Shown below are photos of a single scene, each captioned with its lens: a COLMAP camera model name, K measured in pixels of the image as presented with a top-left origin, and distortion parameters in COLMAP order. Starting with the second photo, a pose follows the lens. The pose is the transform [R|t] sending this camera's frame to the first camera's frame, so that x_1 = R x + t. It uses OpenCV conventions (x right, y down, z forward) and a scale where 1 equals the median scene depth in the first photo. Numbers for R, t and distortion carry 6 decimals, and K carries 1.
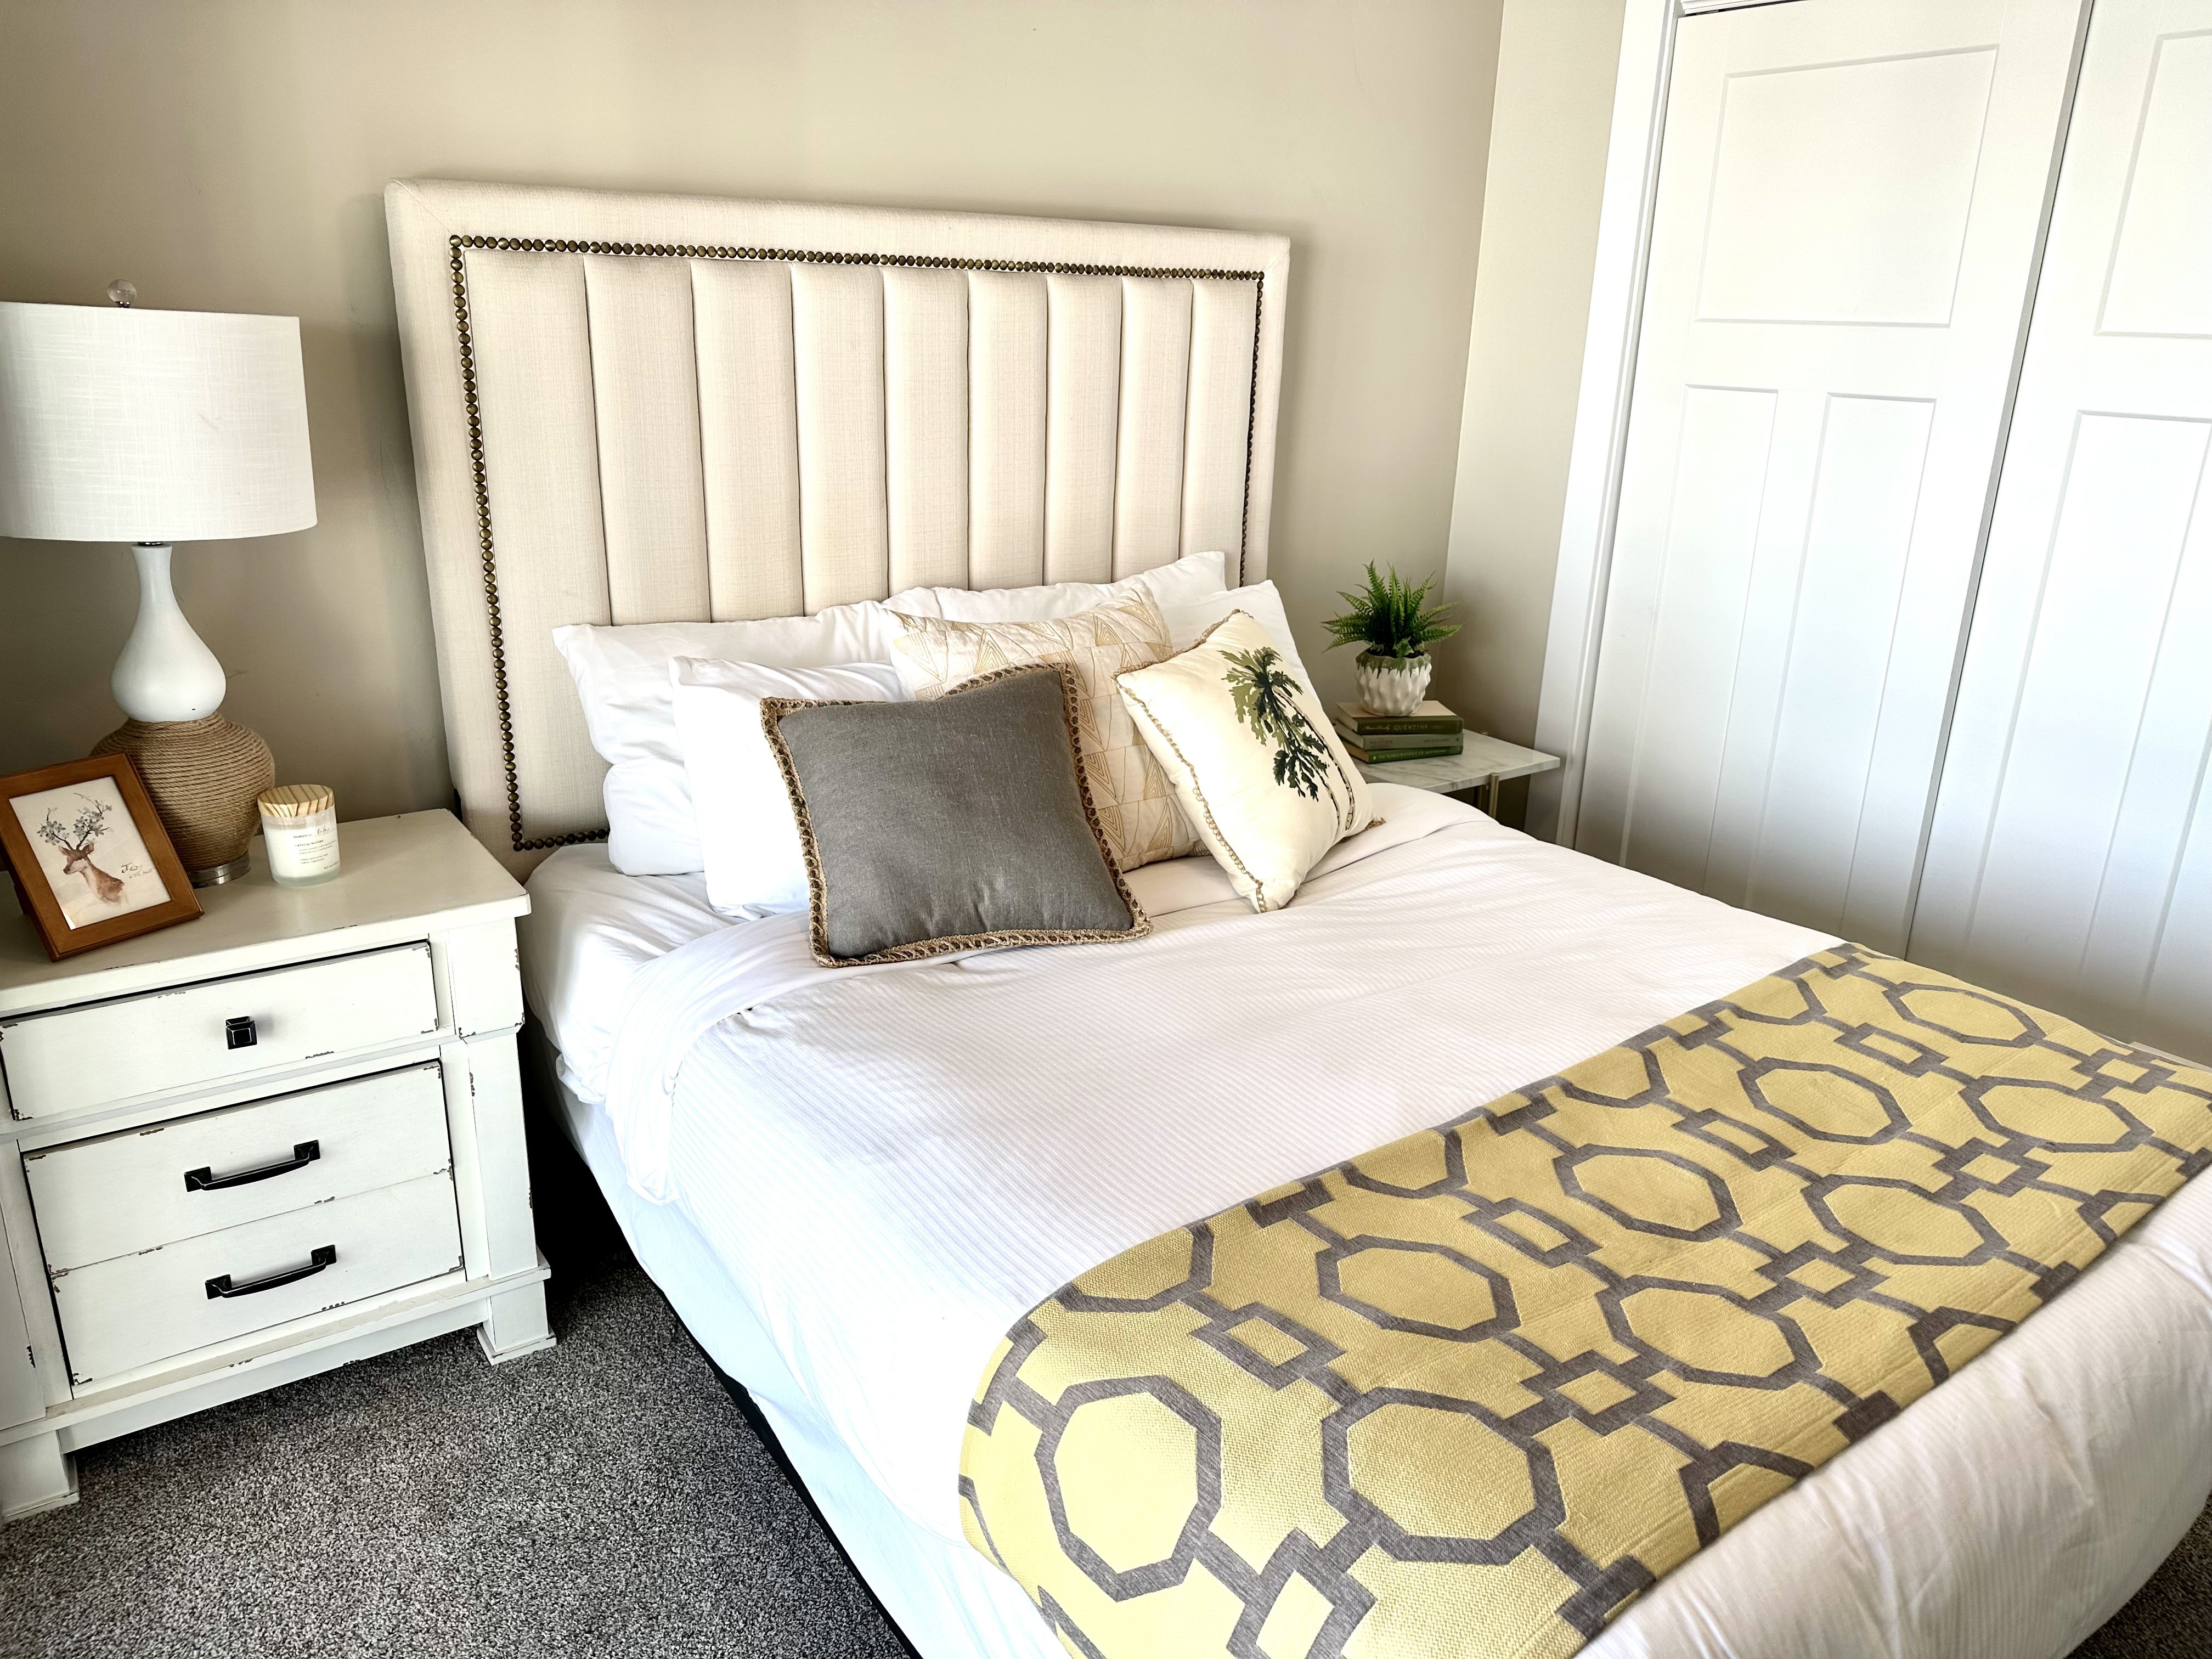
lens RADIAL K [[1536.4, 0, 1111.4], [0, 1536.4, 819.2], [0, 0, 1]] dist [0.064873, -0.084648]
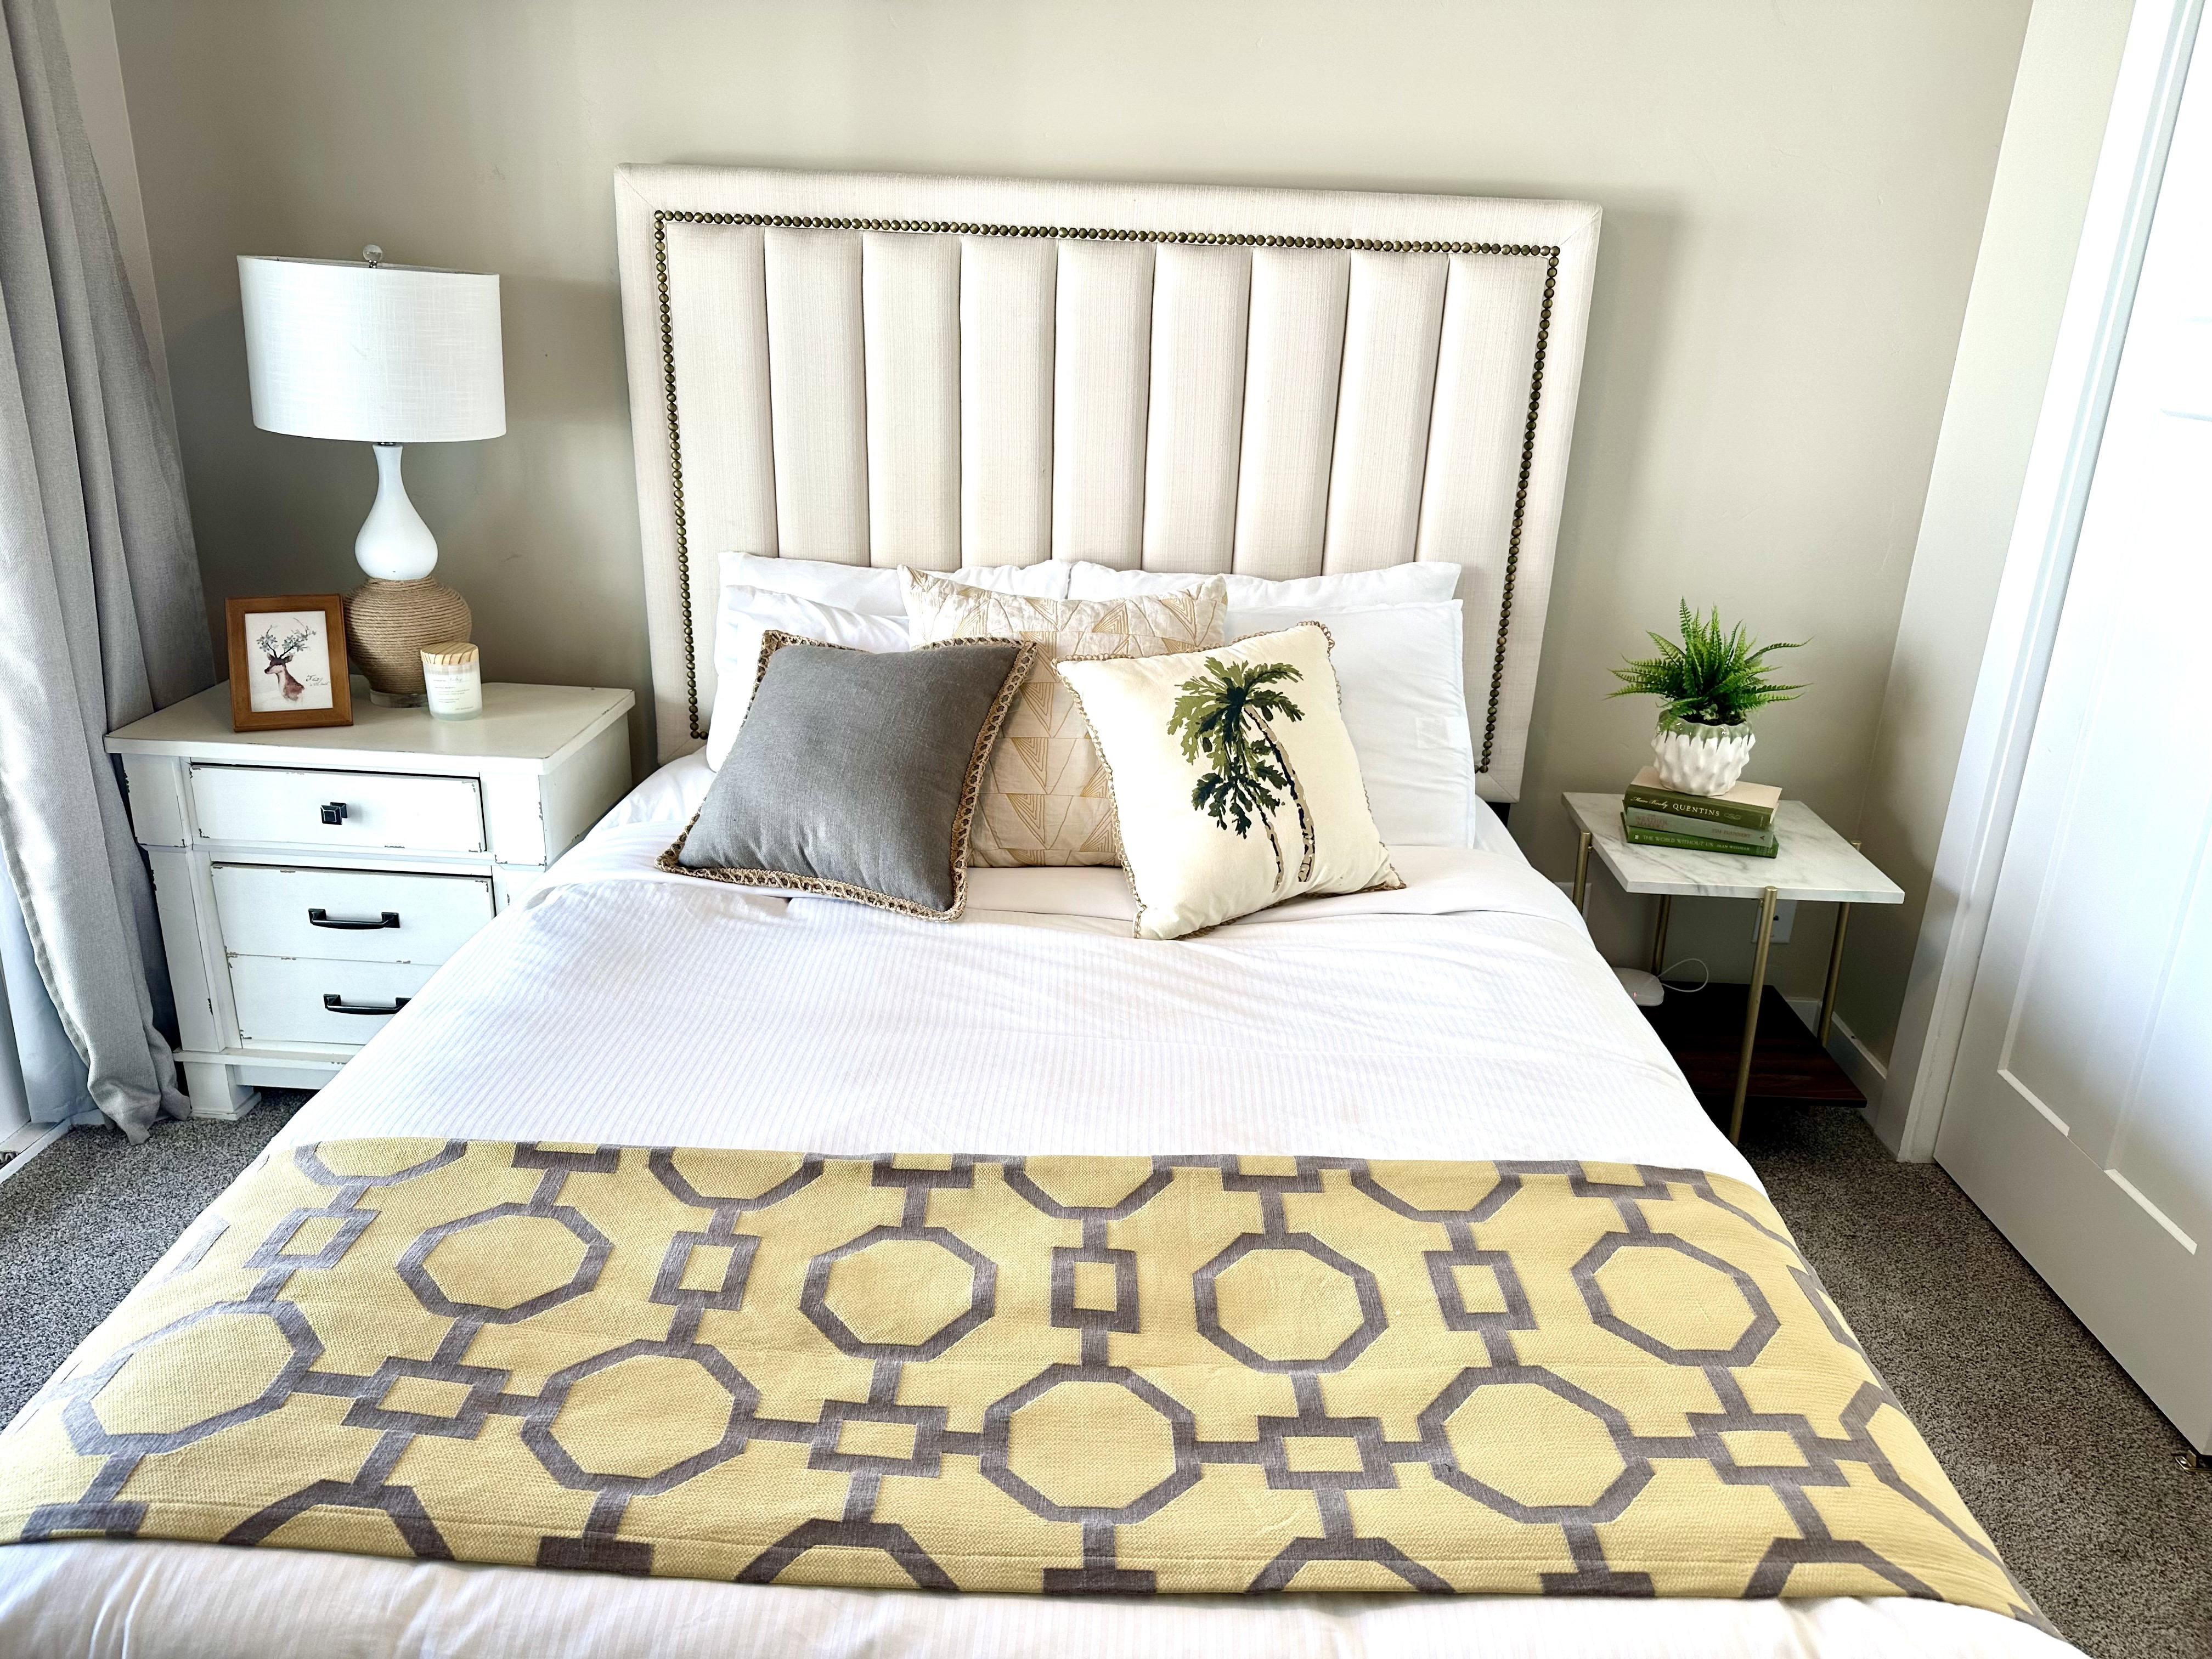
lens RADIAL K [[1536.4, 0, 1120.0], [0, 1536.4, 833.4], [0, 0, 1]] dist [0.064873, -0.084648]
pose [[0.800367, 0.210048, -0.561510, 0.652252], [-0.206899, 0.975845, 0.070131, -0.069861], [0.562678, 0.060045, 0.824493, 0.258675]]
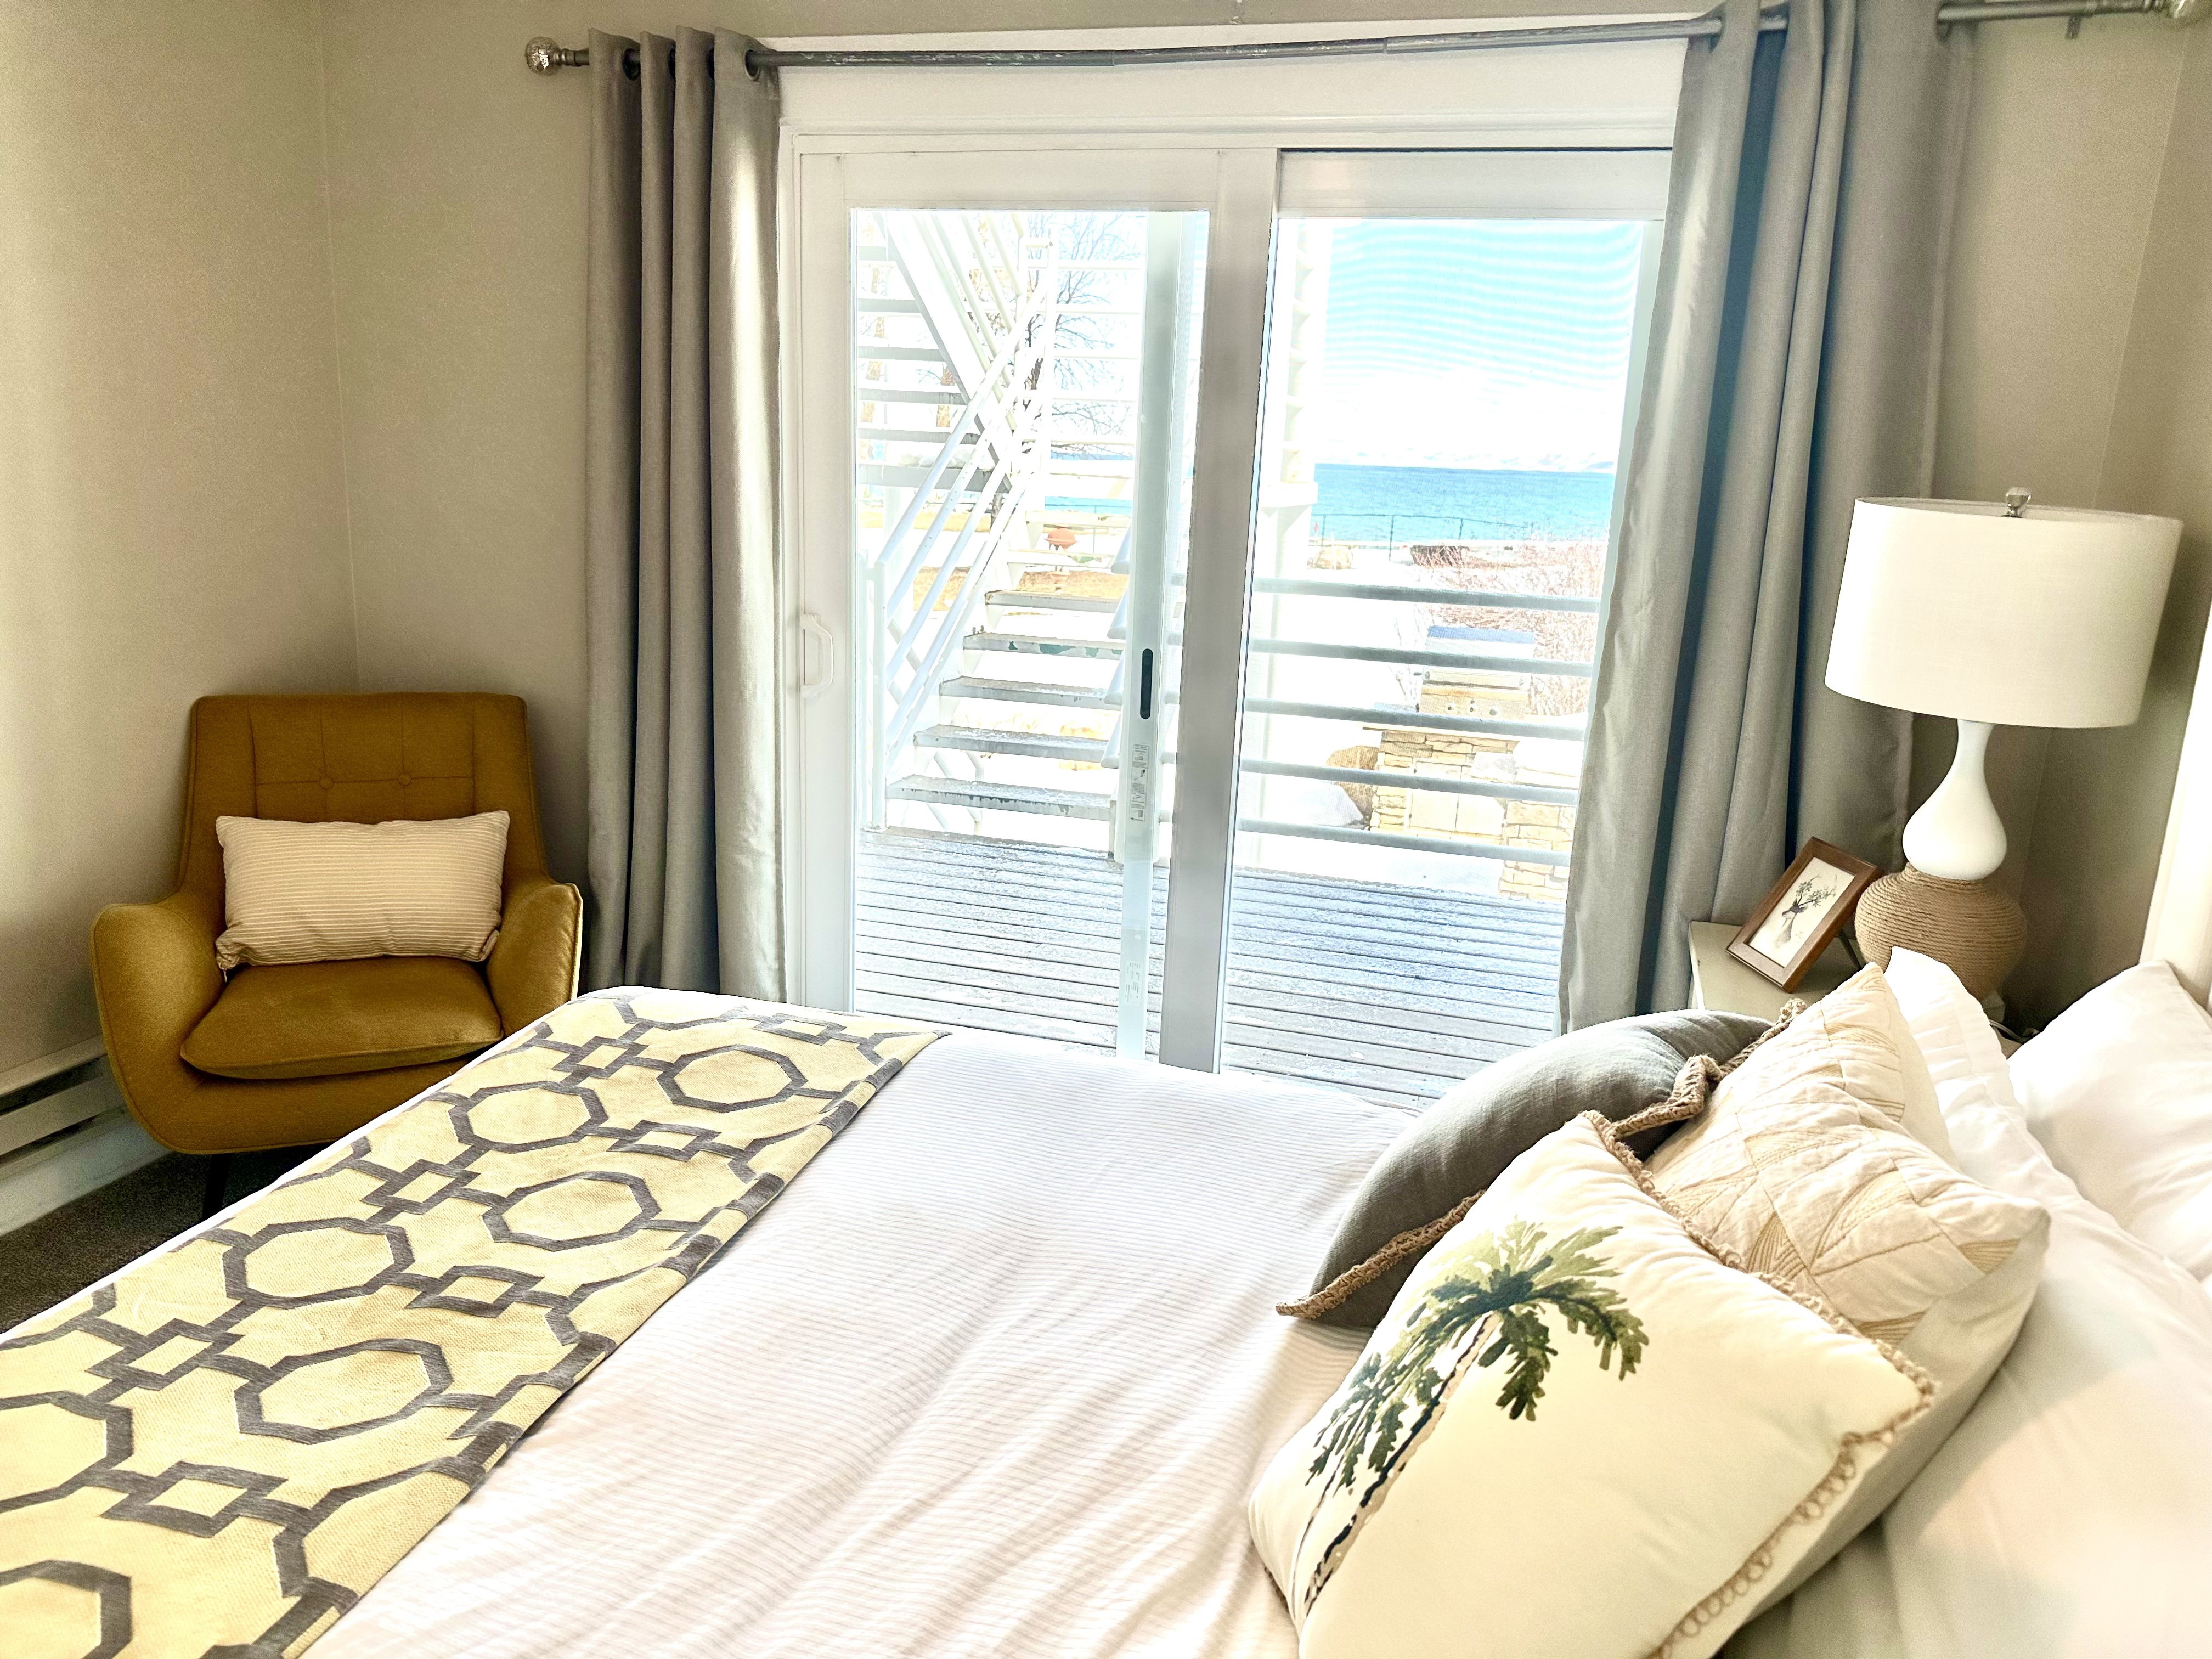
lens RADIAL K [[1536.4, 0, 1103.8], [0, 1536.4, 824.1], [0, 0, 1]] dist [0.064873, -0.084648]
pose [[-0.797814, 0.082229, -0.597270, 0.500837], [-0.247364, 0.858790, 0.448655, -0.421500], [0.549822, 0.505686, -0.664814, 1.333469]]
